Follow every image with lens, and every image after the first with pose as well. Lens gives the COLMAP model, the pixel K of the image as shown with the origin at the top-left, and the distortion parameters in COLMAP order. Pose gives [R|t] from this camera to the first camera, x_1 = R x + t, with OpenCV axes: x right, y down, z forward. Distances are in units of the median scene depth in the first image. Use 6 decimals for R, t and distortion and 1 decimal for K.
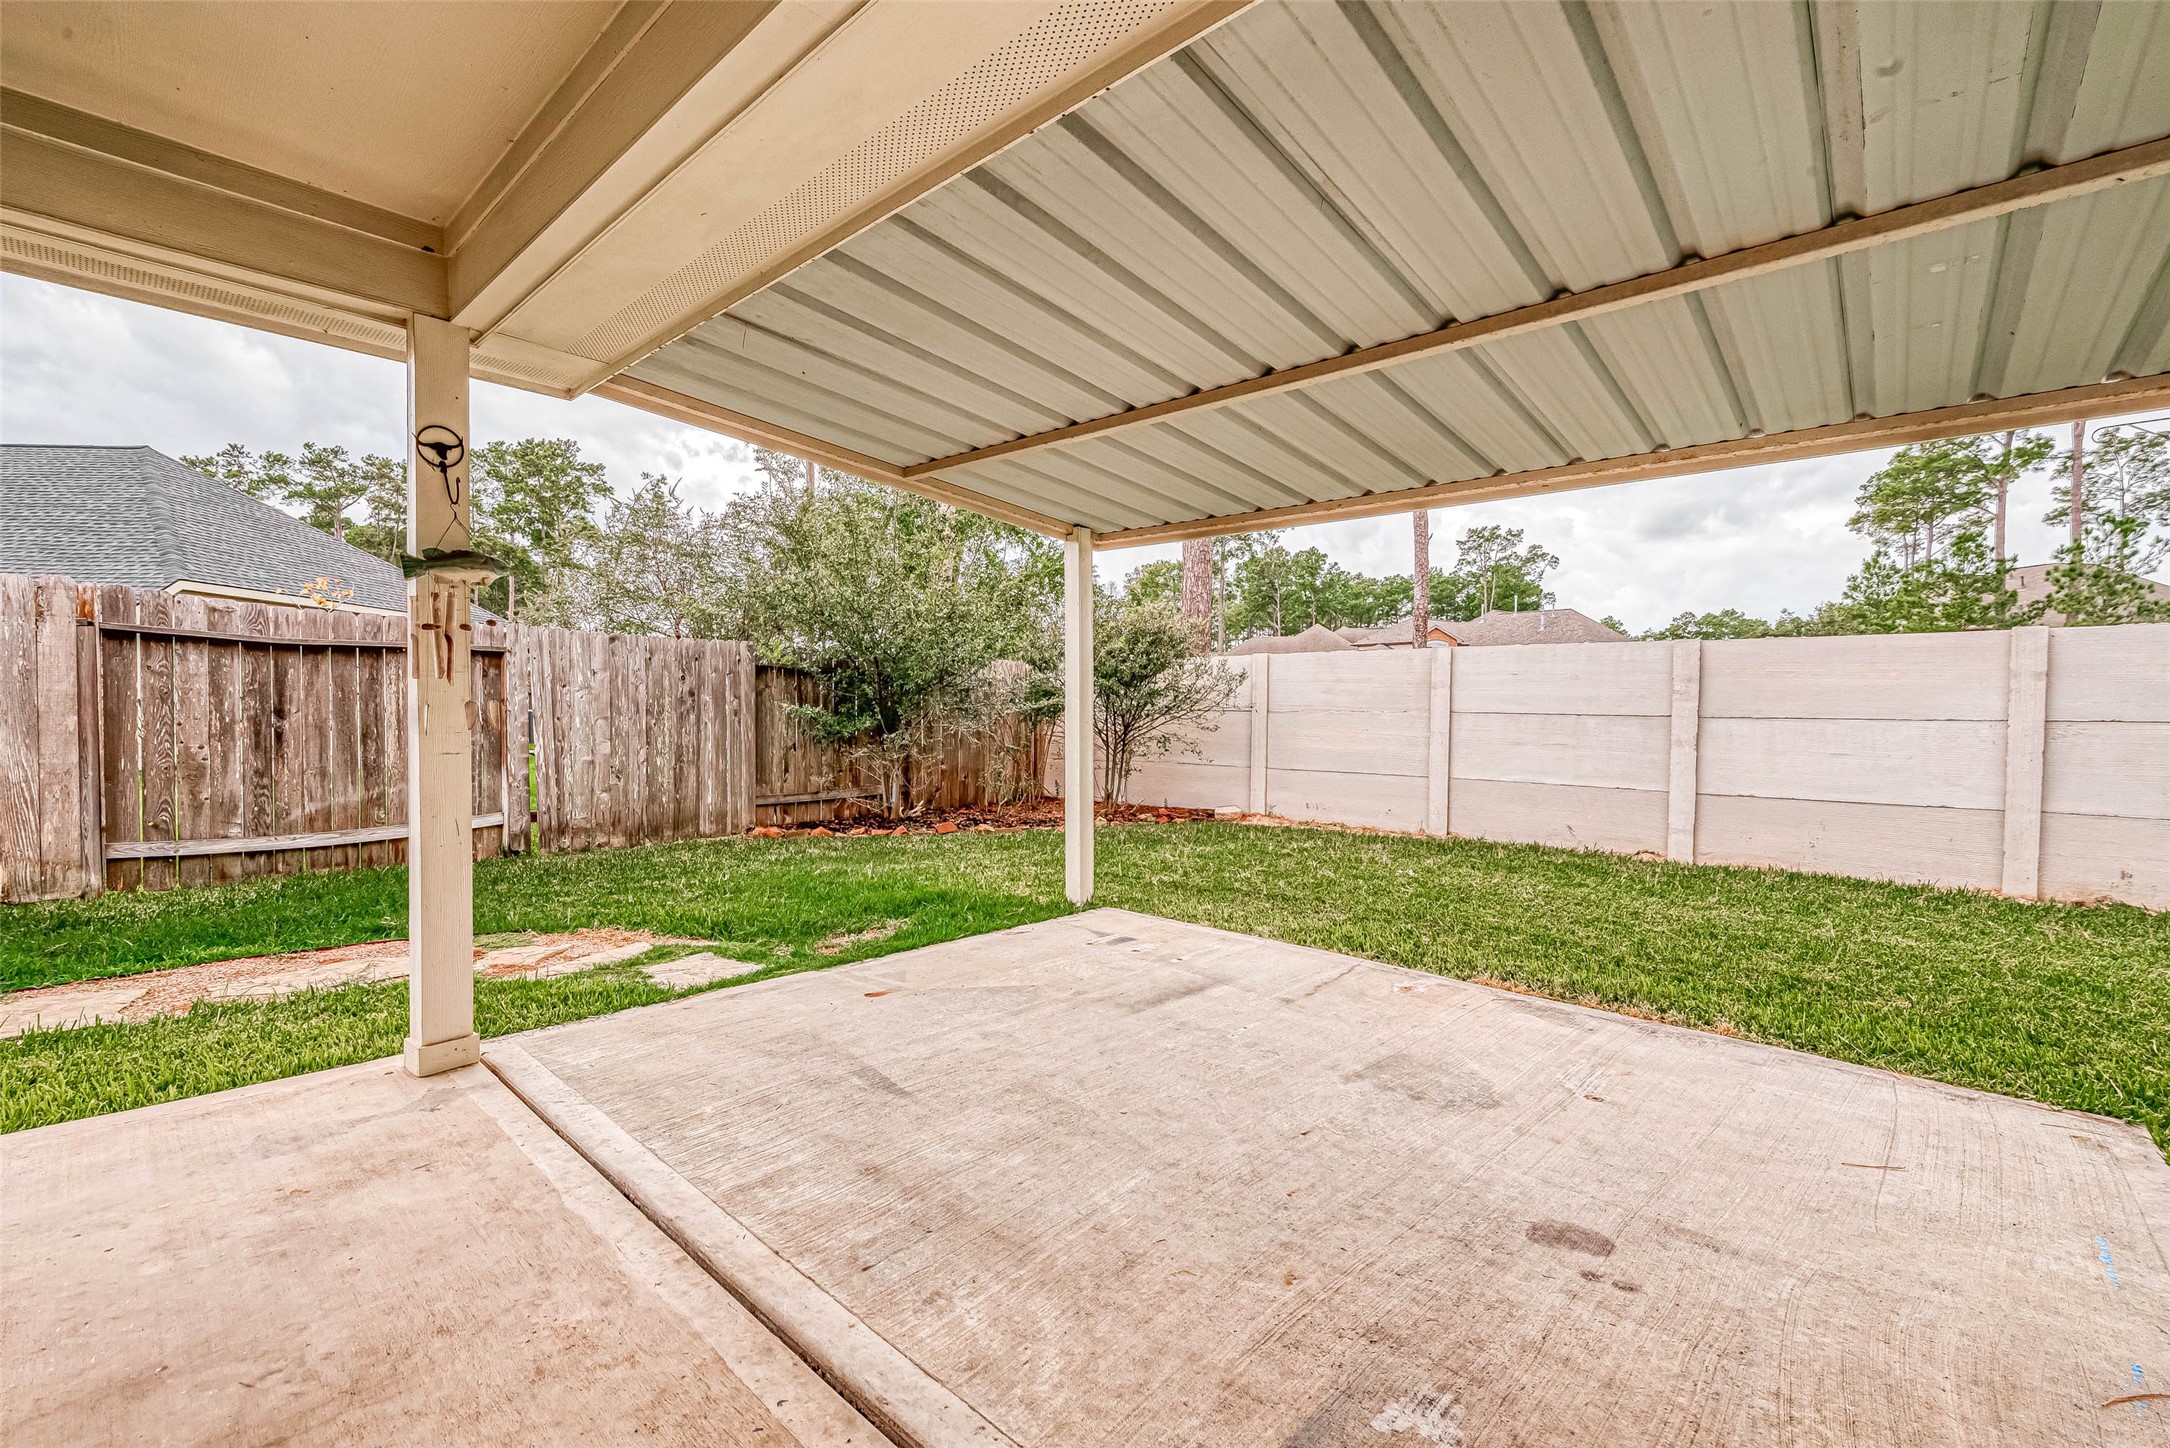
lens RADIAL K [[908.5, 0, 1085.0], [0, 908.5, 724.0], [0, 0, 1]] dist [-0.003734, -0.000360]
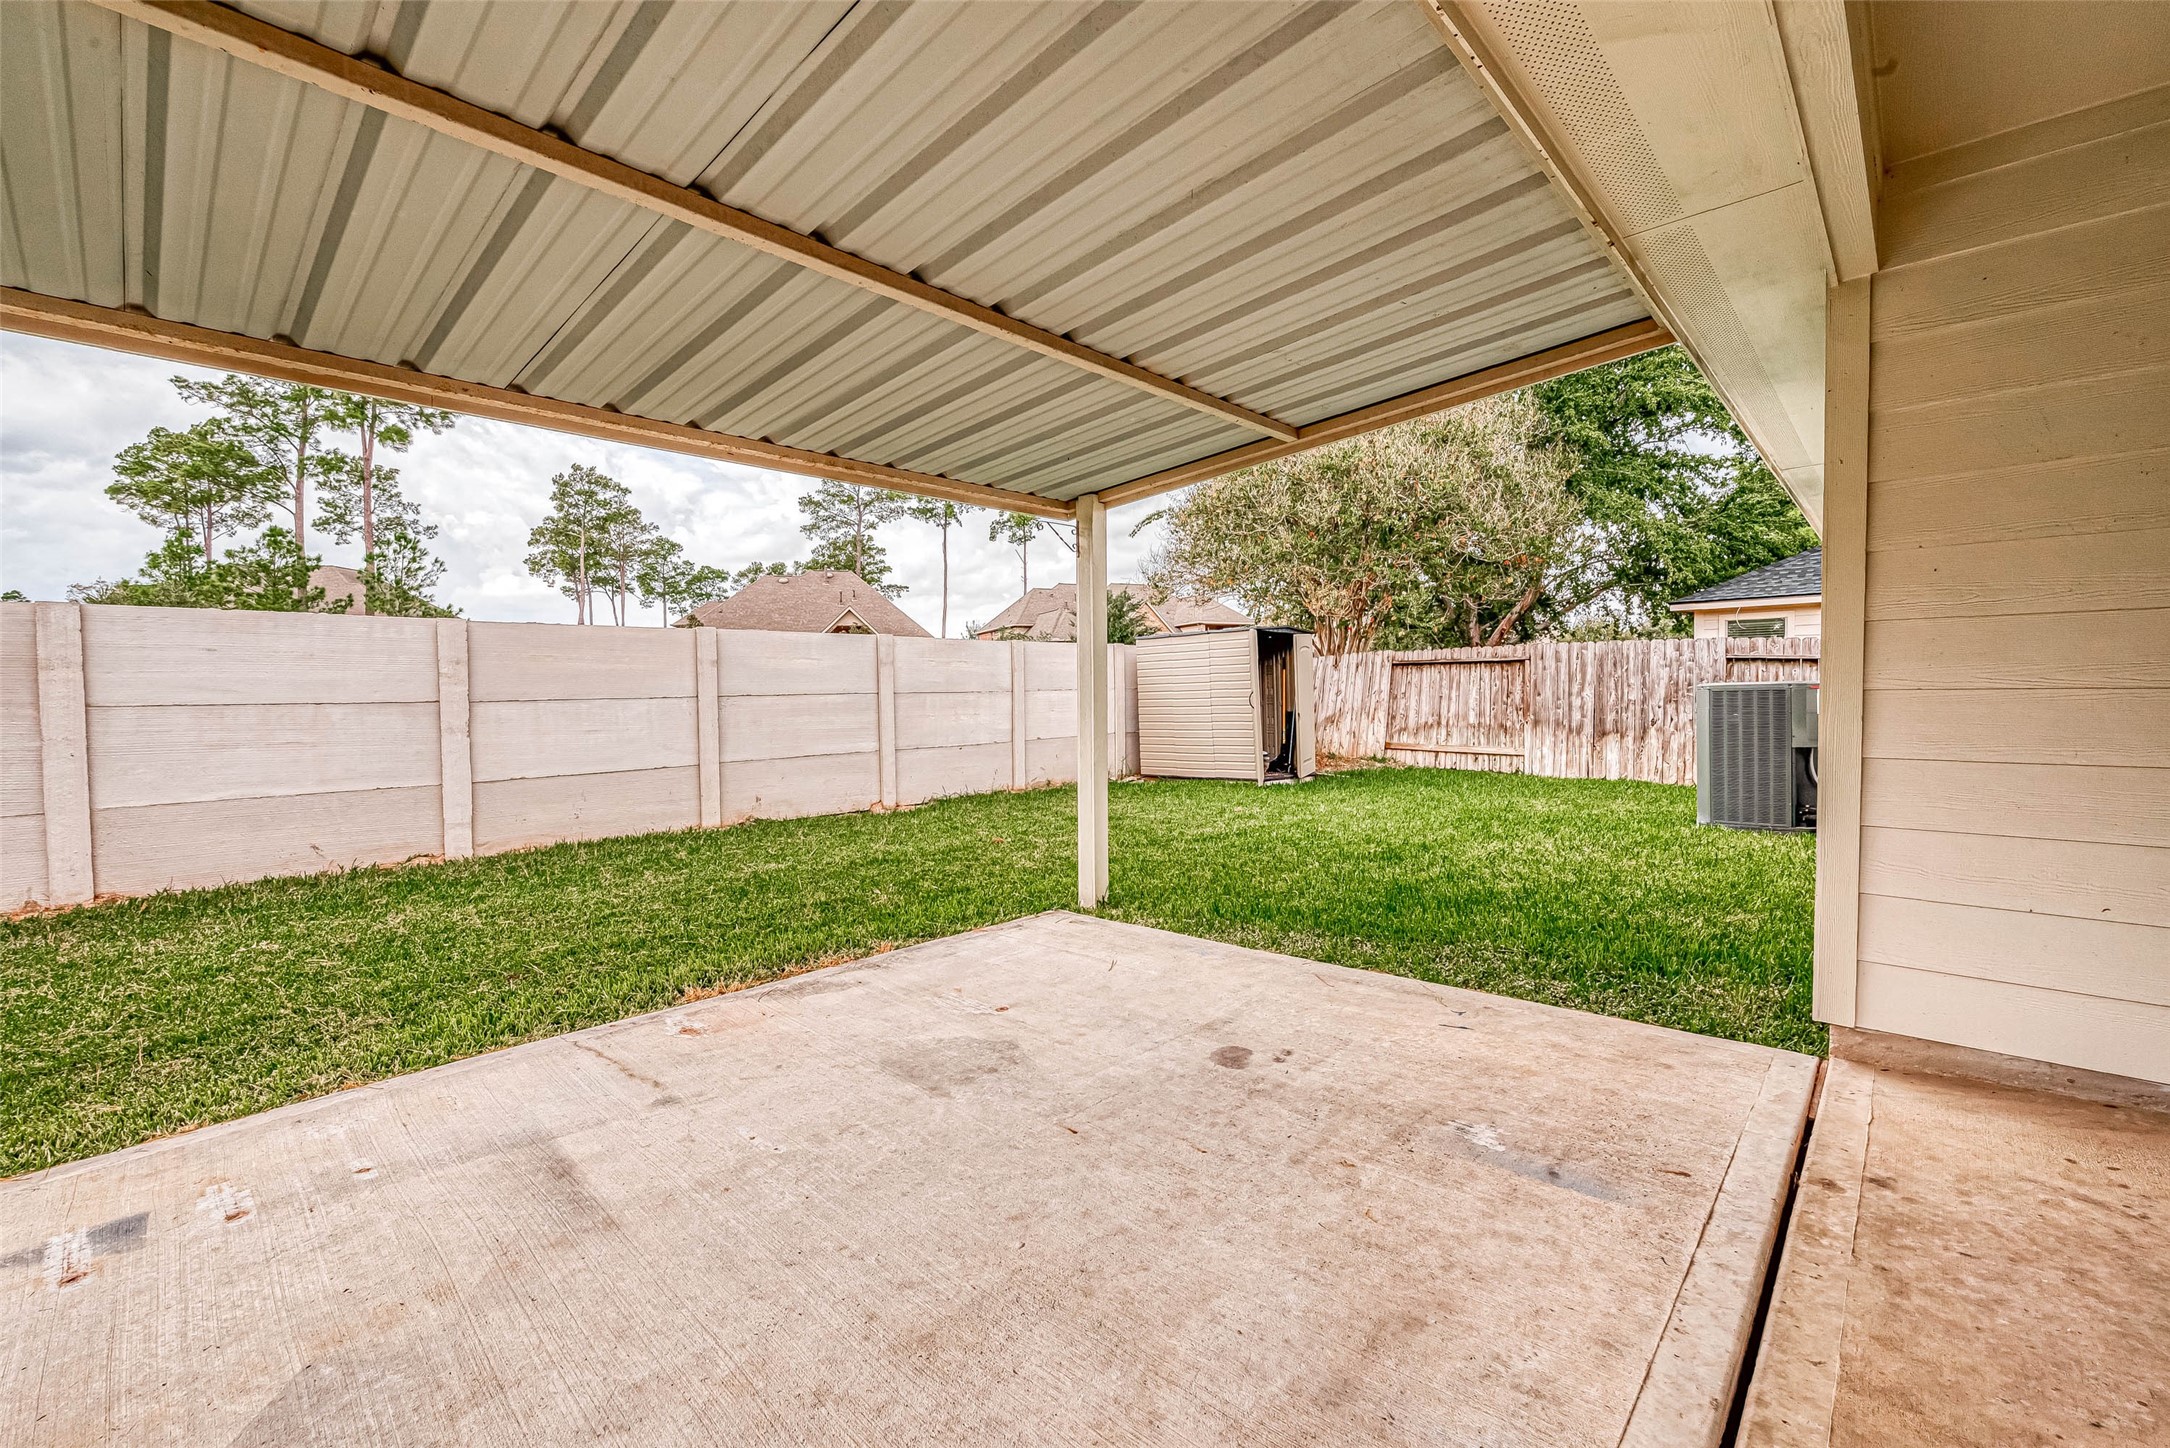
lens RADIAL K [[893.1, 0, 1085.0], [0, 893.1, 724.0], [0, 0, 1]] dist [-0.003329, -0.000480]
pose [[0.021241, -0.048524, 0.998596, -0.306168], [0.035455, 0.998230, 0.047752, -0.007920], [-0.999146, 0.034391, 0.022923, 0.437536]]
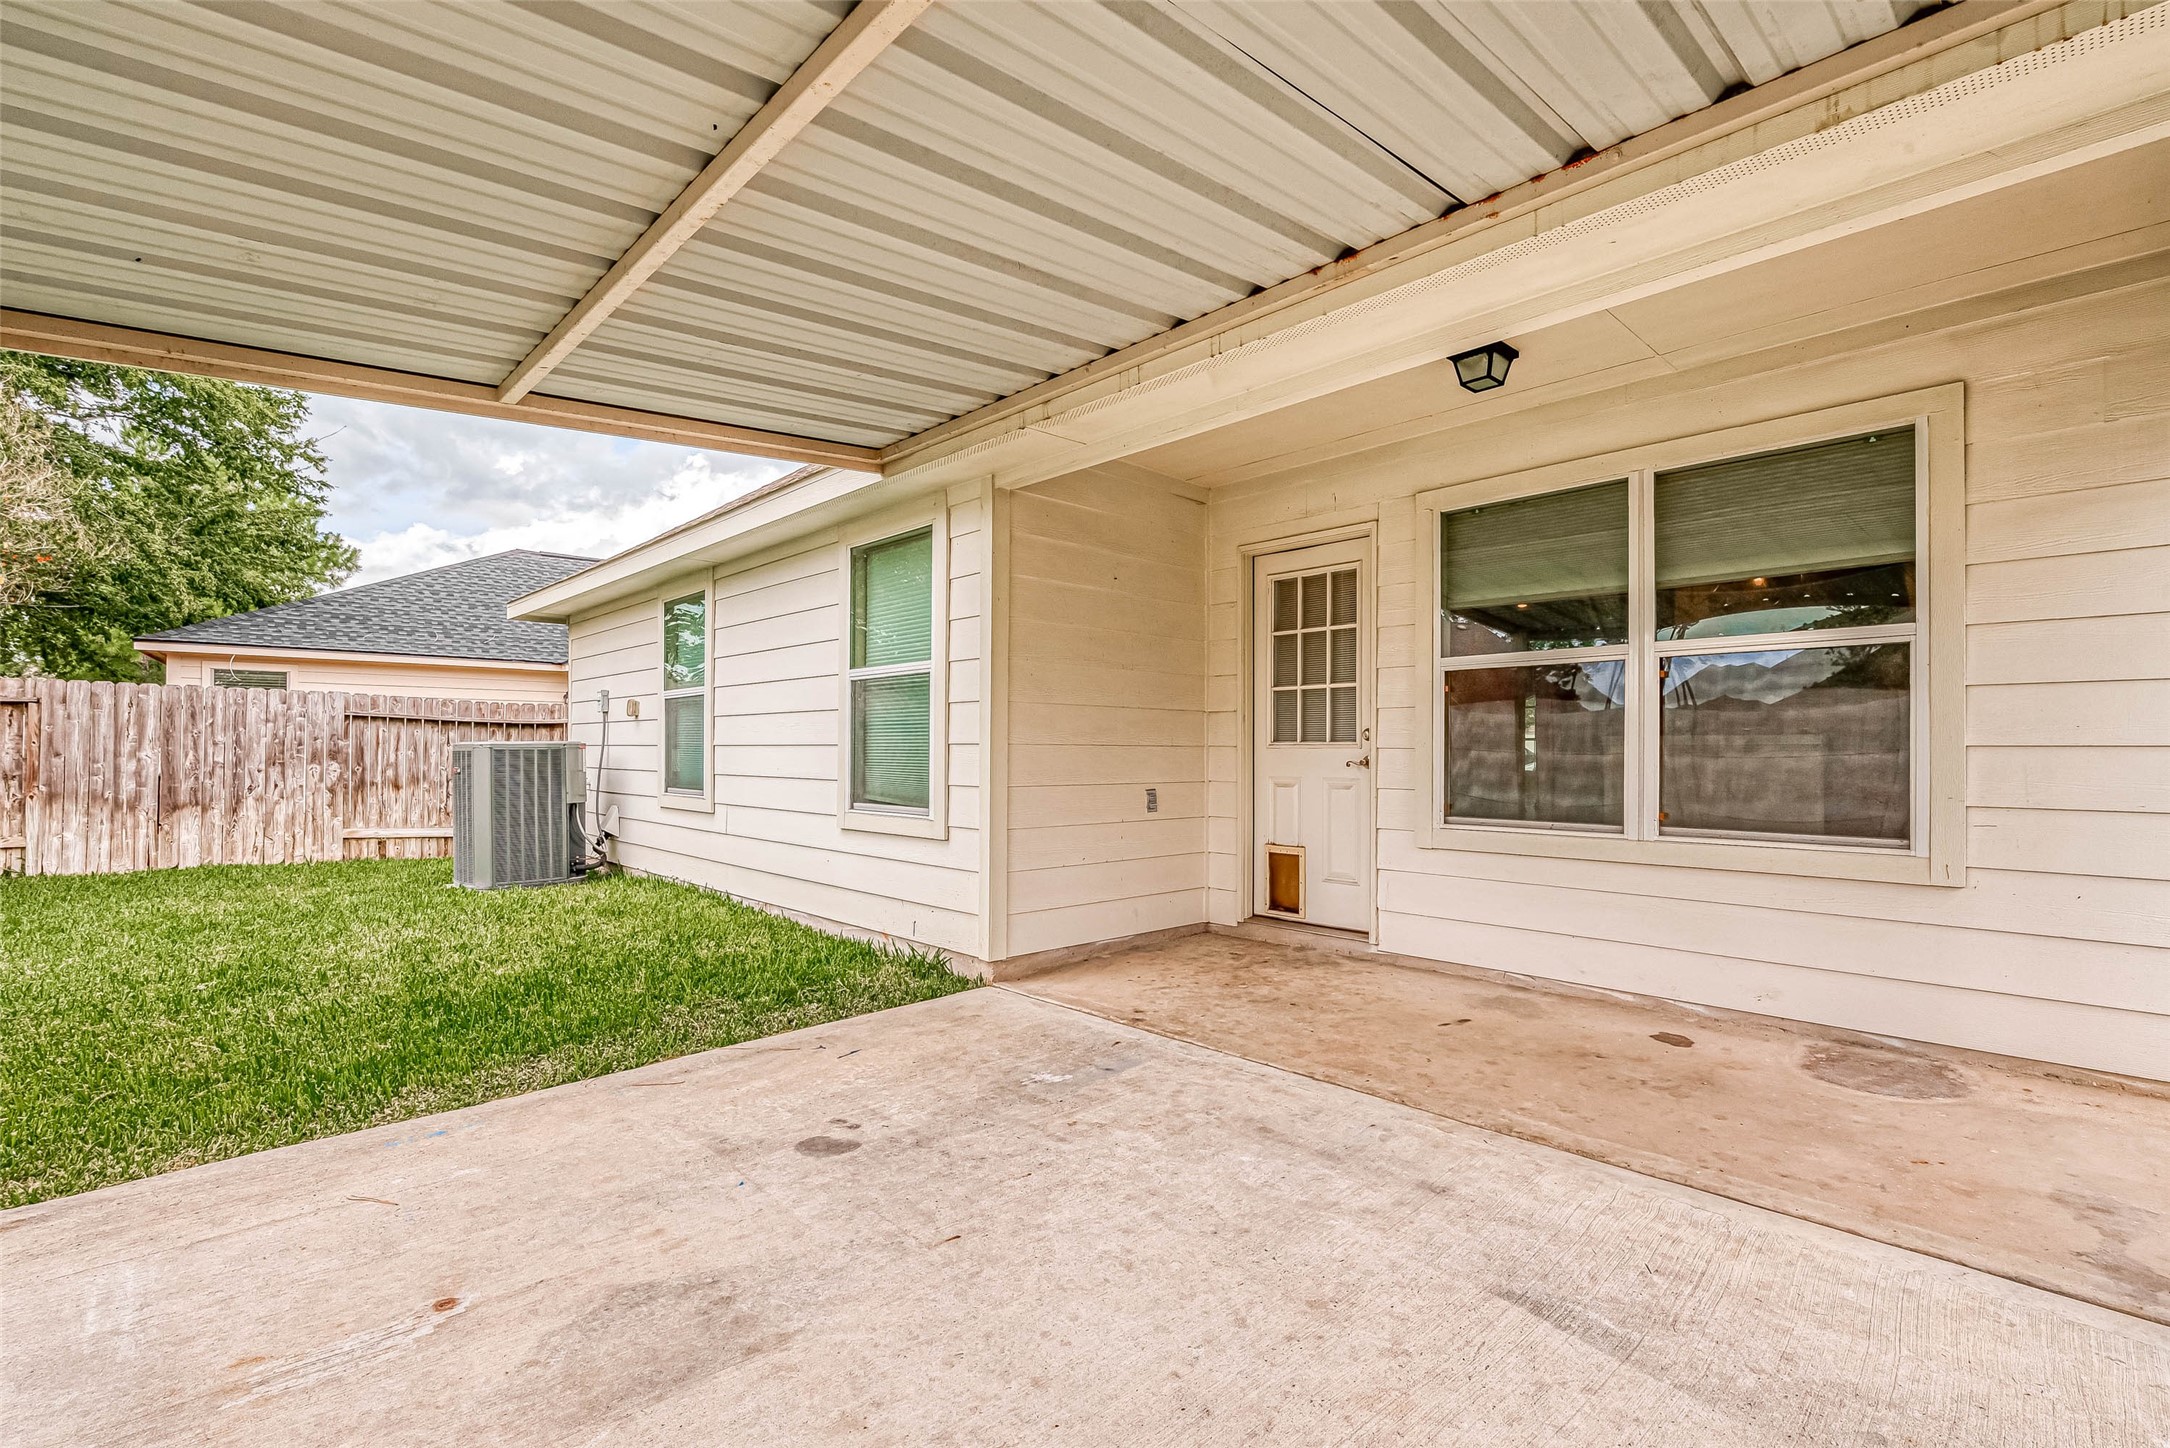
lens RADIAL K [[984.2, 0, 1119.3], [0, 984.2, 743.9], [0, 0, 1]] dist [-0.005547, -0.000358]
pose [[-0.997482, -0.013351, 0.069647, 0.017960], [-0.012195, 0.999781, 0.016994, -0.003929], [-0.069858, 0.016101, -0.997427, 0.854750]]
